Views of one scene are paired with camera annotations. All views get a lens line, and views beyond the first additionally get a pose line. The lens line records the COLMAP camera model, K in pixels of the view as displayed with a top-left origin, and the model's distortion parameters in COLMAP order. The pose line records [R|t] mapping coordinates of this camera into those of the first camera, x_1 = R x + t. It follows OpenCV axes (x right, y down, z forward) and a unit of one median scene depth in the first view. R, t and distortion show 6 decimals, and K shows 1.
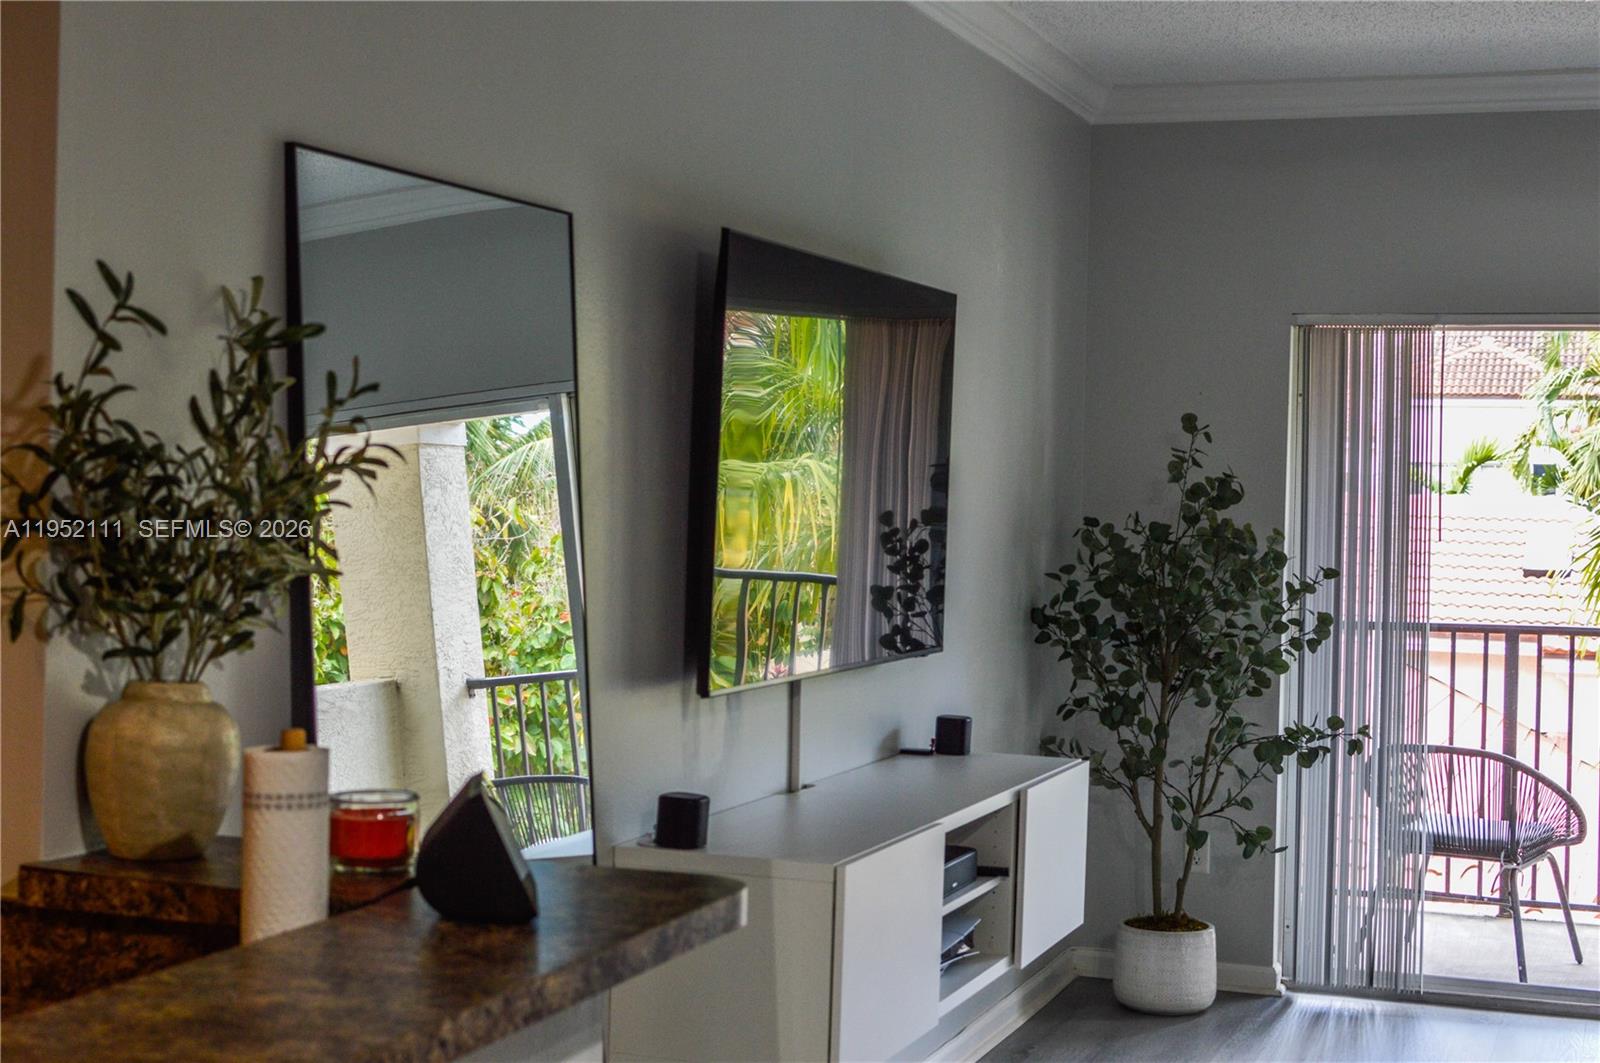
lens RADIAL K [[2431.3, 0, 800.0], [0, 2431.3, 531.5], [0, 0, 1]] dist [-0.005566, 0.029725]
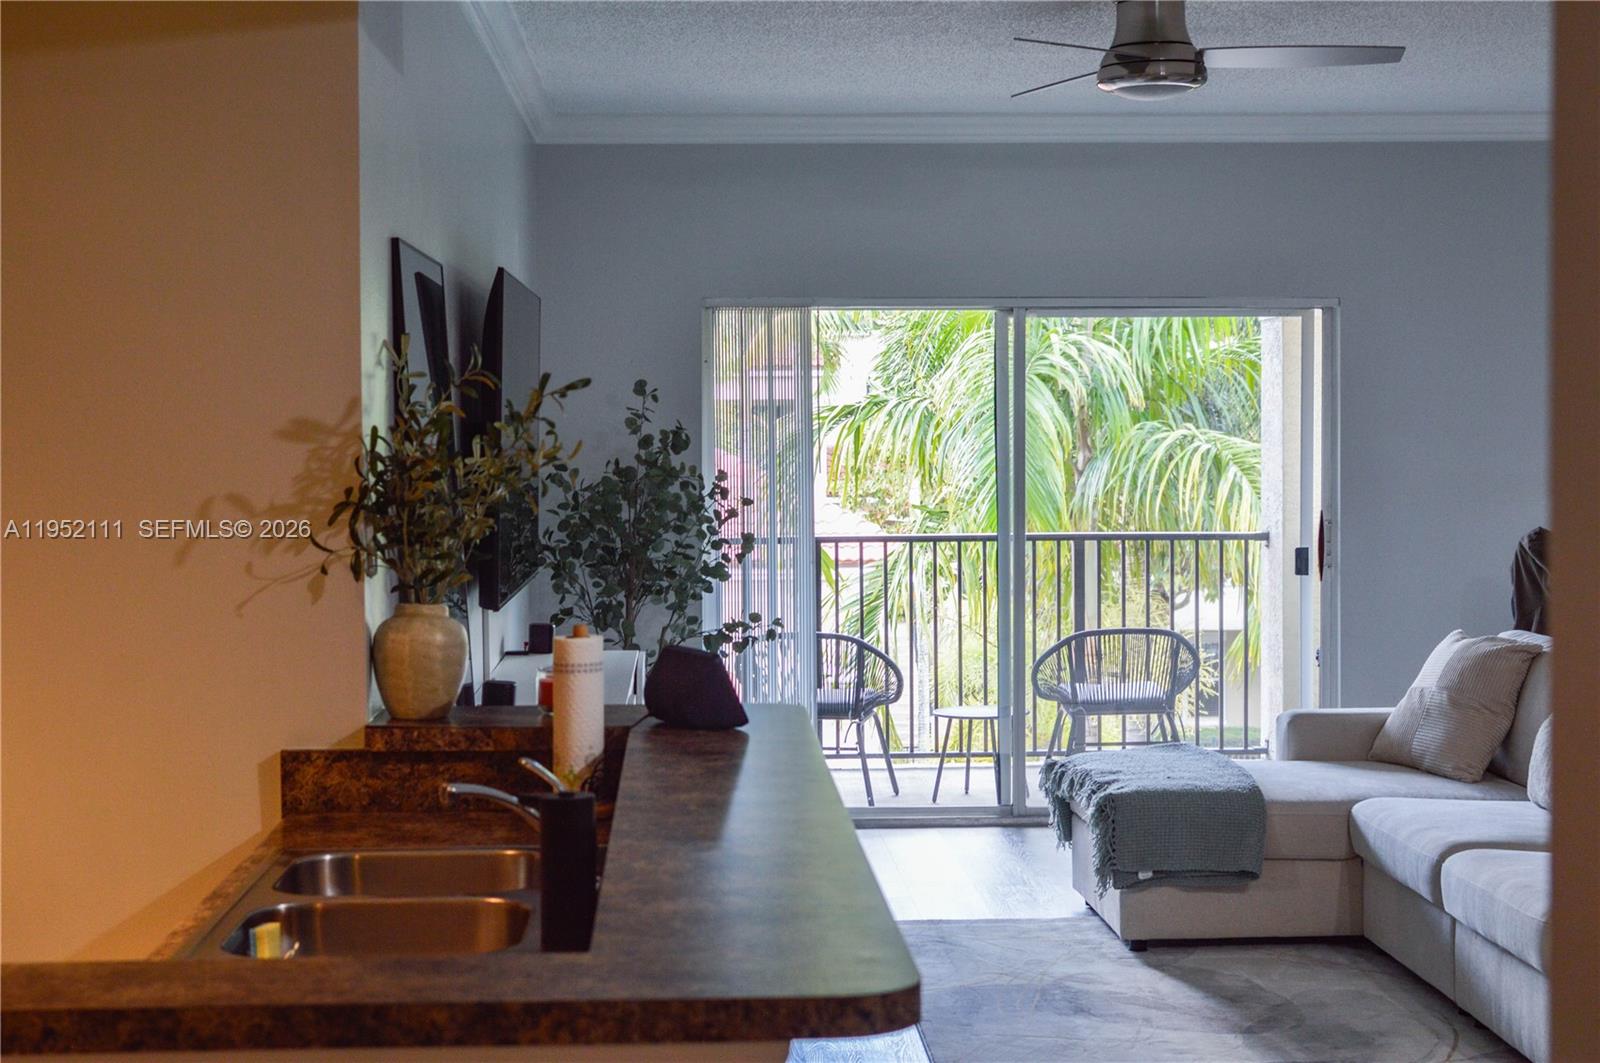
lens RADIAL K [[2431.3, 0, 800.0], [0, 2431.3, 531.5], [0, 0, 1]] dist [-0.005566, 0.029725]
pose [[0.923840, -0.042268, 0.380438, -0.254208], [0.030807, 0.998871, 0.036167, -0.013234], [-0.381537, -0.021692, 0.924099, -0.209261]]
